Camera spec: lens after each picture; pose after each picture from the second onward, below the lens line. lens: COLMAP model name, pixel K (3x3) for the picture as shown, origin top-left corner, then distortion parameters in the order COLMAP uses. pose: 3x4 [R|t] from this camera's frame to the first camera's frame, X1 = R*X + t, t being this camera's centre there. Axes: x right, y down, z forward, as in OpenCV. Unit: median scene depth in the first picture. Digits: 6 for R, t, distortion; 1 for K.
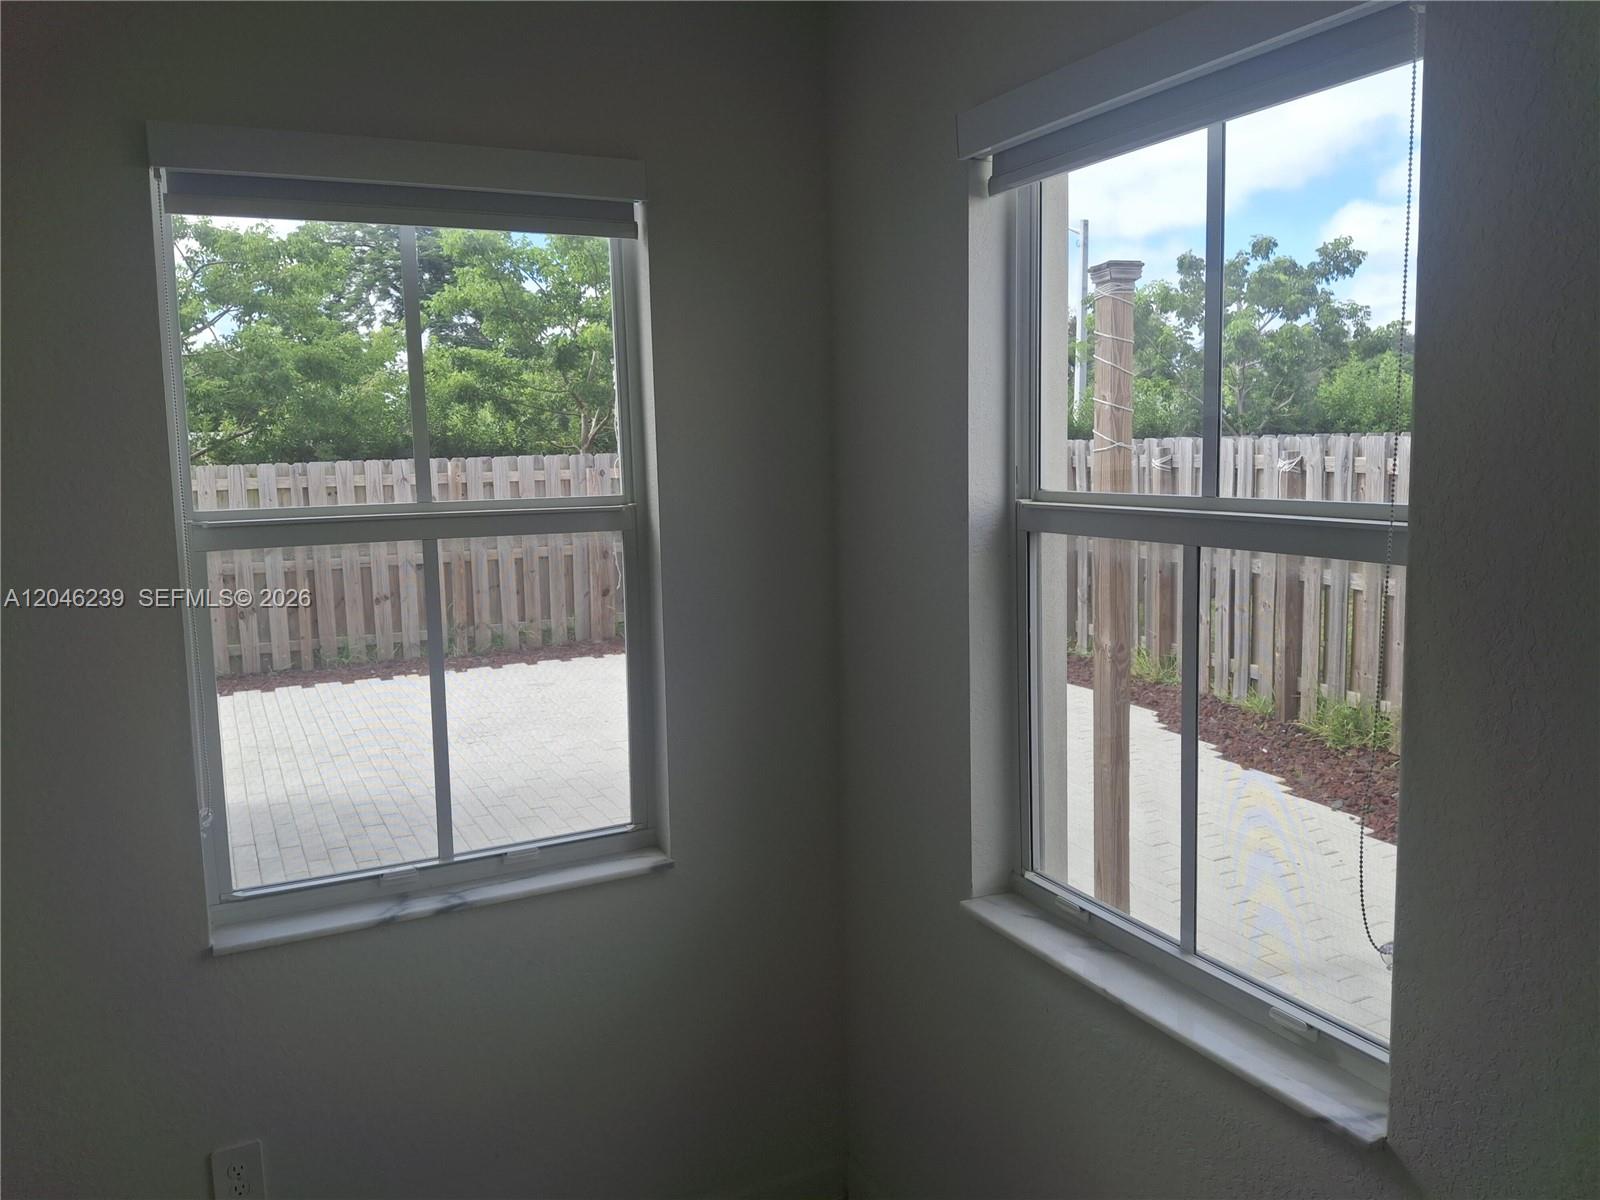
lens RADIAL K [[1237.3, 0, 798.2], [0, 1237.3, 574.0], [0, 0, 1]] dist [0.047634, -0.000799]
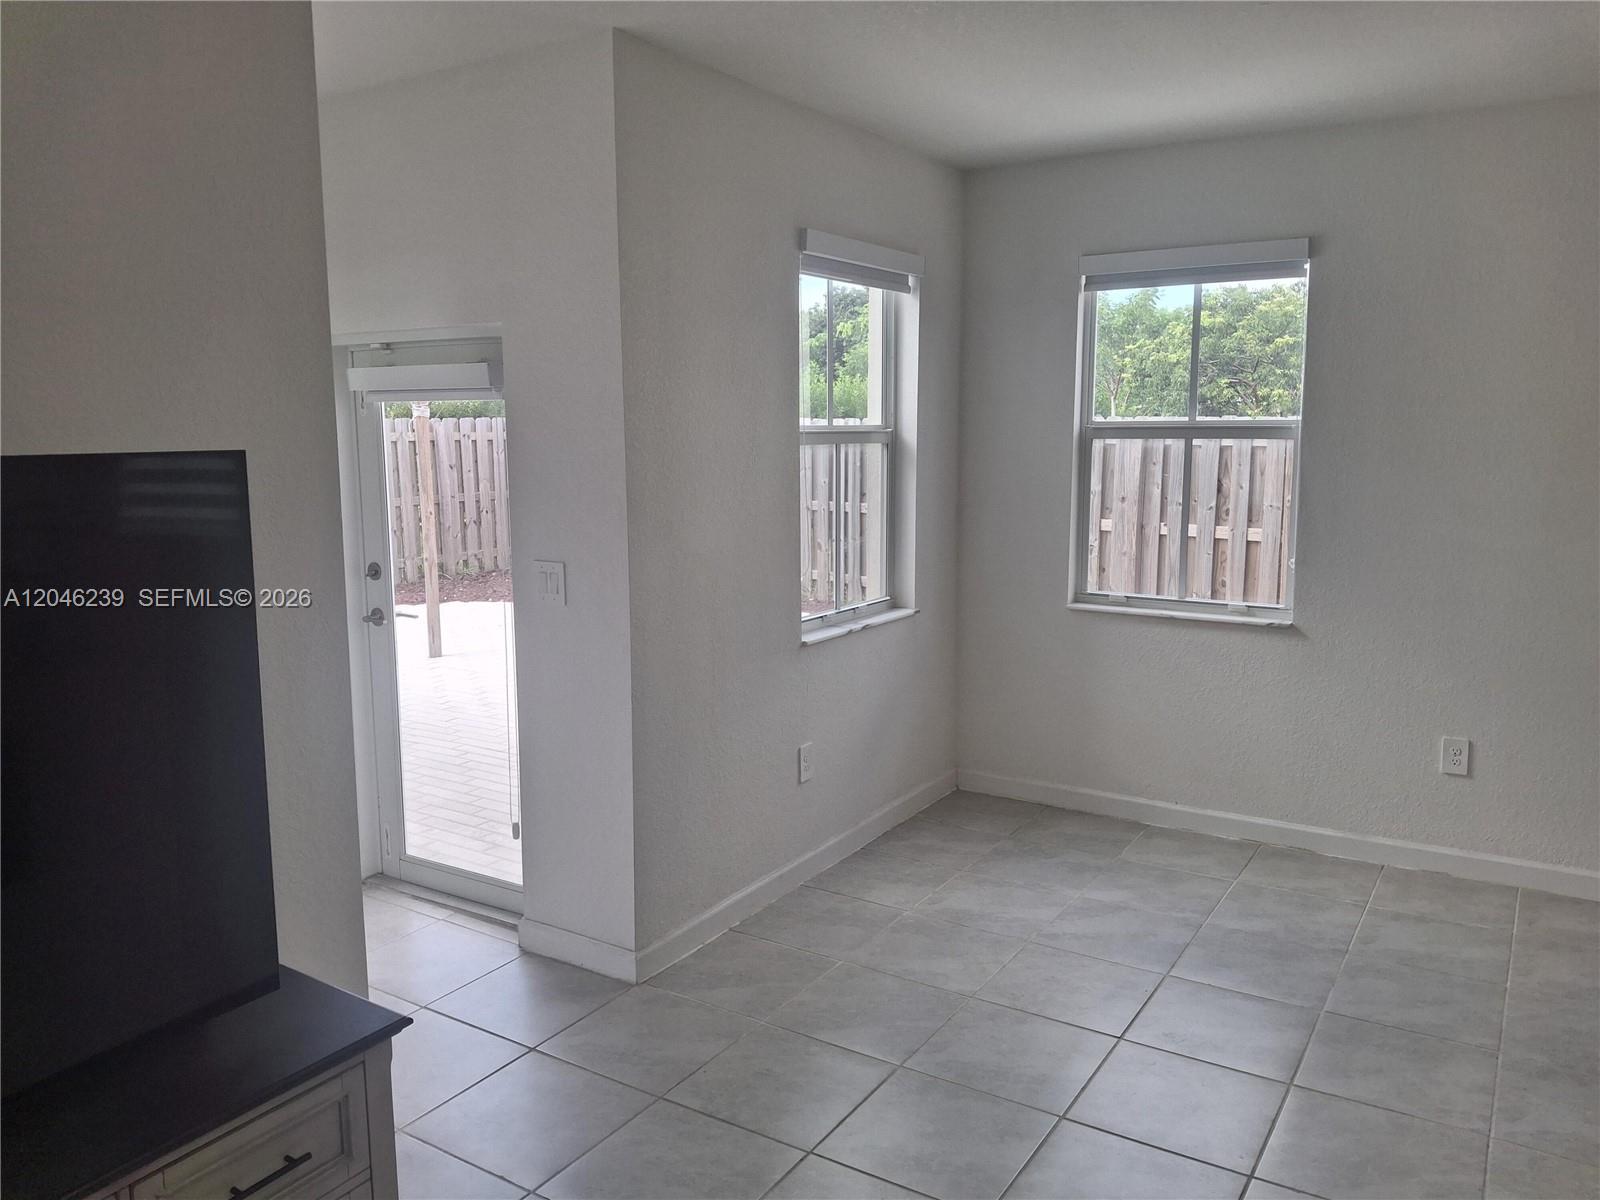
lens RADIAL K [[1171.4, 0, 800.0], [0, 1171.4, 600.0], [0, 0, 1]] dist [0.001951, 0.000366]
pose [[0.854030, -0.053238, 0.517492, -1.261419], [0.042397, 0.998564, 0.032760, 0.149710], [-0.518493, -0.006037, 0.855061, -0.511415]]
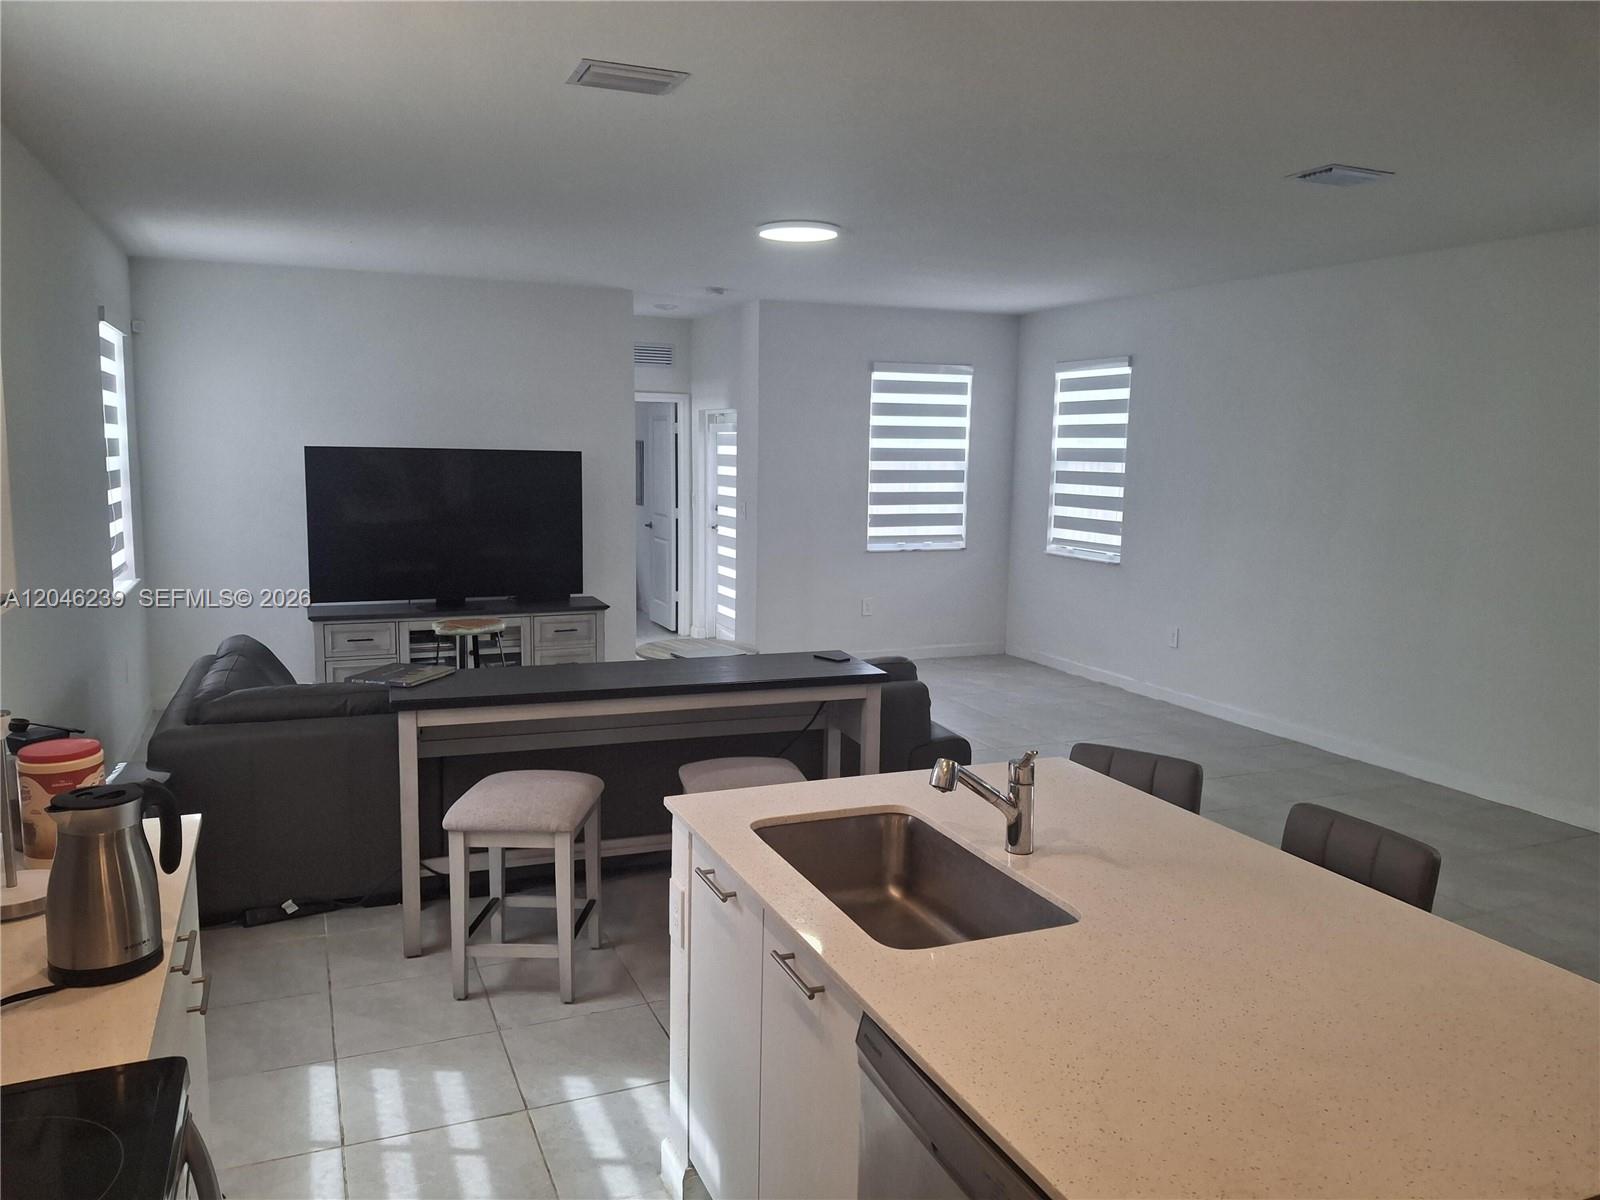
lens RADIAL K [[1171.4, 0, 800.0], [0, 1171.4, 600.0], [0, 0, 1]] dist [0.001951, 0.000366]
pose [[0.997707, 0.047964, -0.047759, -0.423346], [-0.047344, 0.998780, 0.014023, 0.382228], [0.048373, -0.011730, 0.998760, -2.729748]]
